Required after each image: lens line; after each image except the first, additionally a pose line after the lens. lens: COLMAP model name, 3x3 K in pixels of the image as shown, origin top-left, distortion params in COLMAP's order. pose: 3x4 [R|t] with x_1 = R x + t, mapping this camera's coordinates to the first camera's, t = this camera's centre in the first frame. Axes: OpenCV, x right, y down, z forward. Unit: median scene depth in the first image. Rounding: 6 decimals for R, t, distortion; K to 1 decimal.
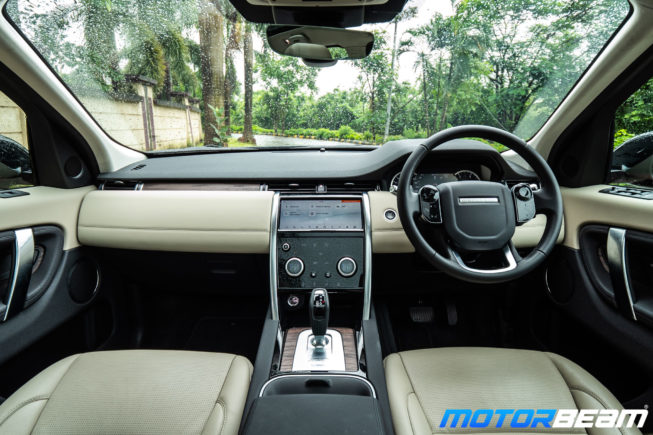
lens RADIAL K [[332.6, 0, 330.4], [0, 332.6, 212.8], [0, 0, 1]] dist [-0.001571, -0.000607]
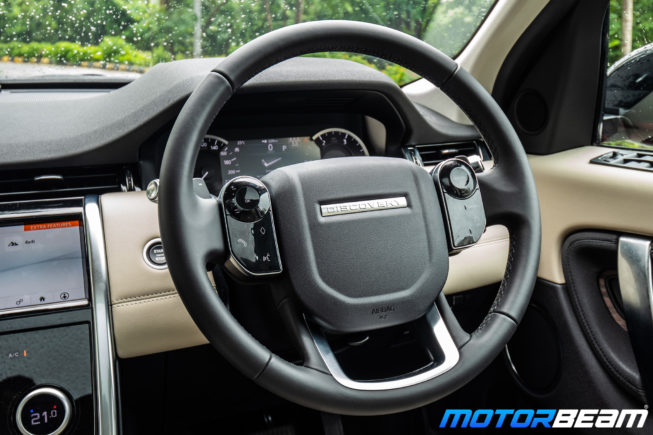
lens RADIAL K [[623.0, 0, 324.7], [0, 623.0, 217.3], [0, 0, 1]] dist [0.030684, 0.000000]
pose [[0.938306, -0.089968, 0.333897, 0.121384], [0.082601, 0.995924, 0.036229, -0.046735], [-0.335795, -0.006414, 0.941913, 0.251050]]
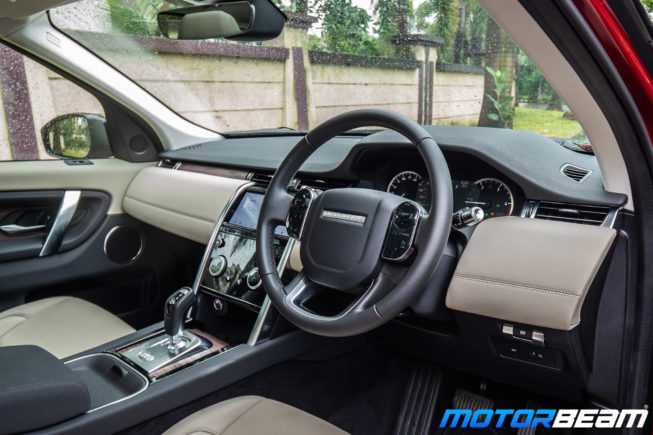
lens RADIAL K [[478.7, 0, 325.4], [0, 478.7, 215.3], [0, 0, 1]] dist [-0.001150, 0.001063]
pose [[0.769765, 0.137040, -0.623444, 0.851556], [-0.145306, 0.988660, 0.037910, -0.060157], [0.621570, 0.061409, 0.780948, 0.173476]]
